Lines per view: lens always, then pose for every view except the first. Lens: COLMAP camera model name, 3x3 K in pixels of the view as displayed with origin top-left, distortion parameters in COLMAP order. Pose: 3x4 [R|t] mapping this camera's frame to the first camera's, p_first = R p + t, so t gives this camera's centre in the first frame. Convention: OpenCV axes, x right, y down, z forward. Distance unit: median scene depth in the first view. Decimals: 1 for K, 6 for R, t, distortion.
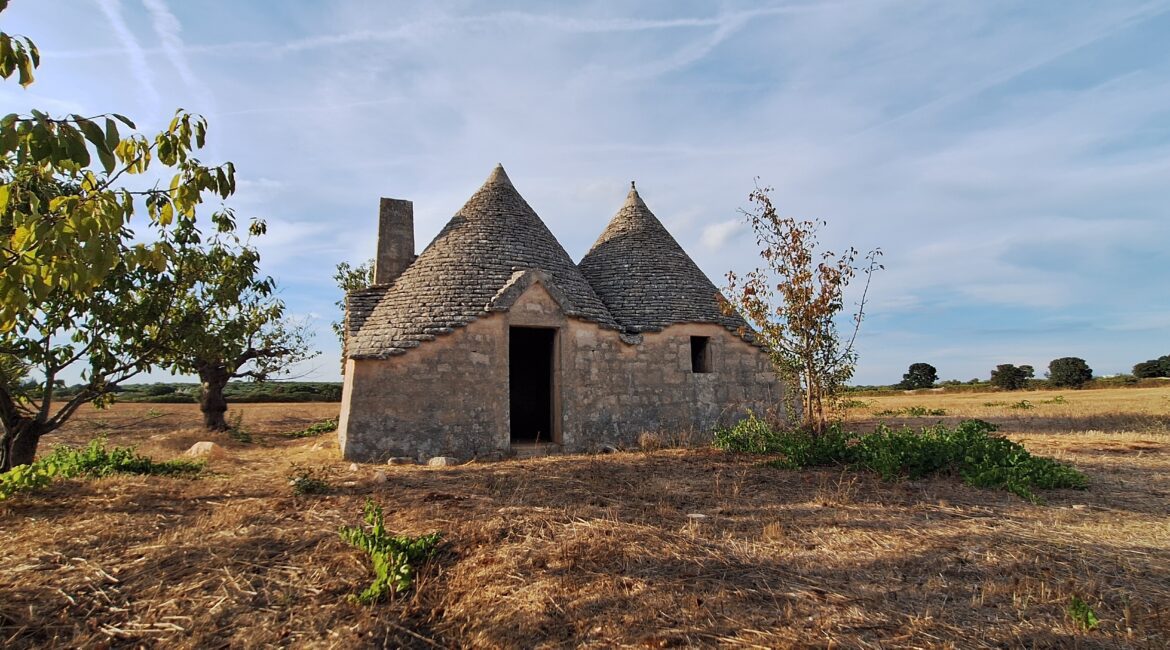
lens RADIAL K [[560.6, 0, 581.1], [0, 560.6, 332.8], [0, 0, 1]] dist [0.000709, 0.000728]
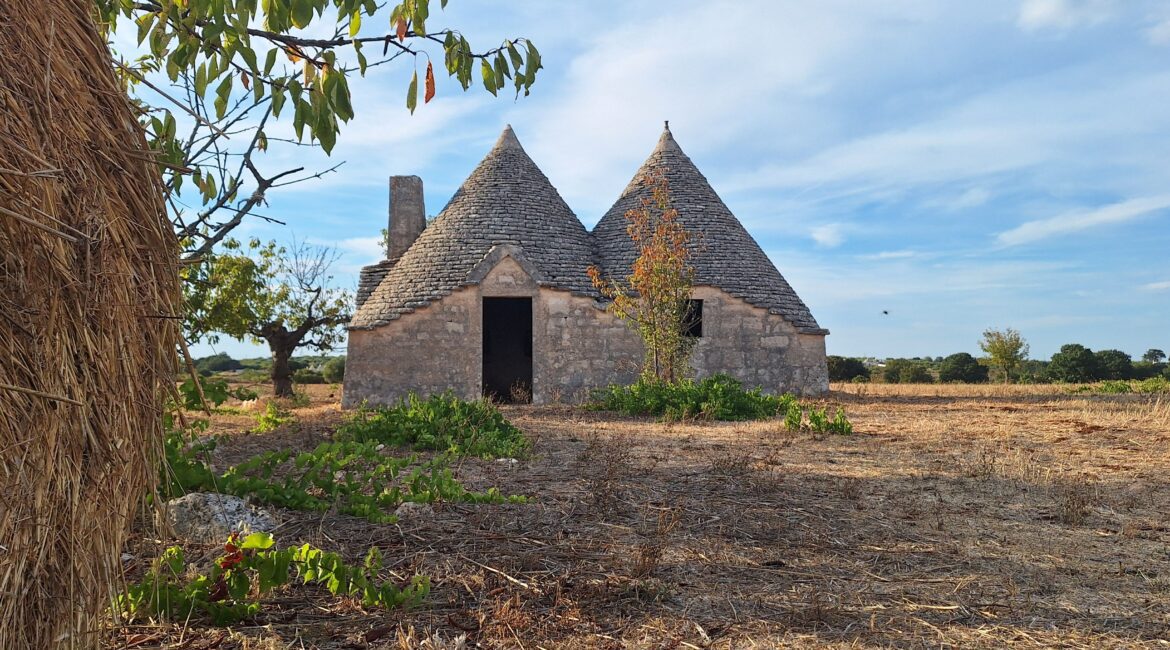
lens RADIAL K [[967.2, 0, 585.0], [0, 967.2, 325.0], [0, 0, 1]] dist [0.202002, -0.326610]
pose [[0.940119, -0.014357, -0.340543, 0.681789], [0.034445, 0.997999, 0.053015, -0.049990], [0.339101, -0.061571, 0.938733, -0.698839]]
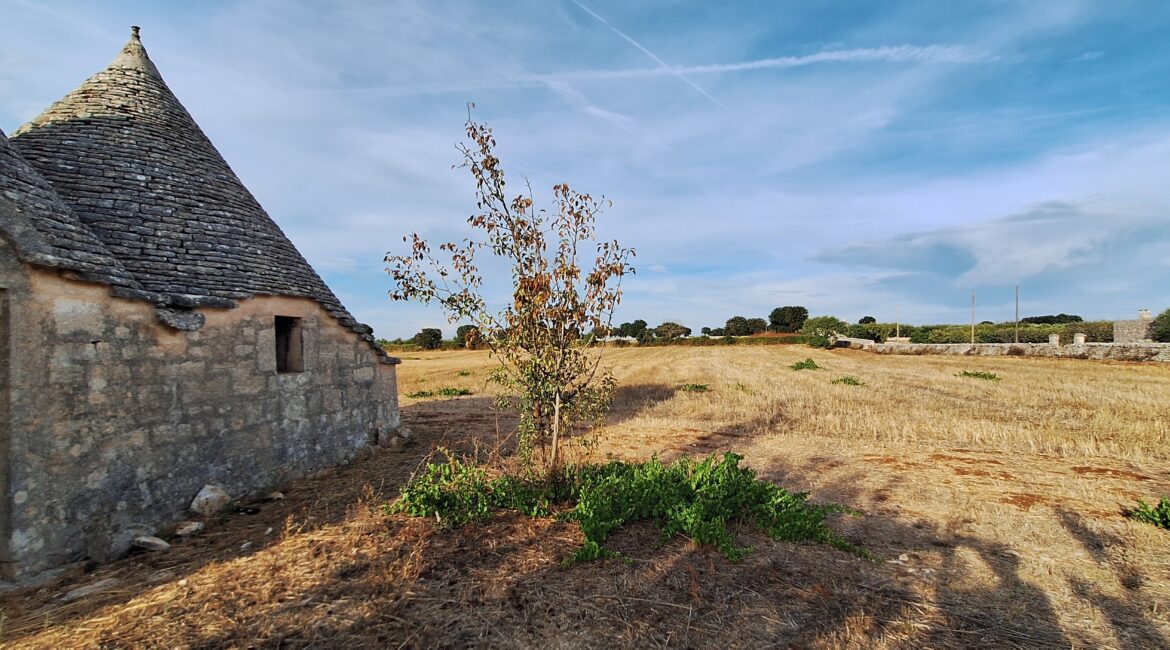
lens RADIAL K [[560.6, 0, 581.1], [0, 560.6, 332.8], [0, 0, 1]] dist [0.000709, 0.000728]
pose [[0.594431, 0.028749, 0.803632, -0.120126], [-0.091325, 0.995309, 0.031946, -0.030636], [-0.798944, -0.092381, 0.594268, 0.384261]]
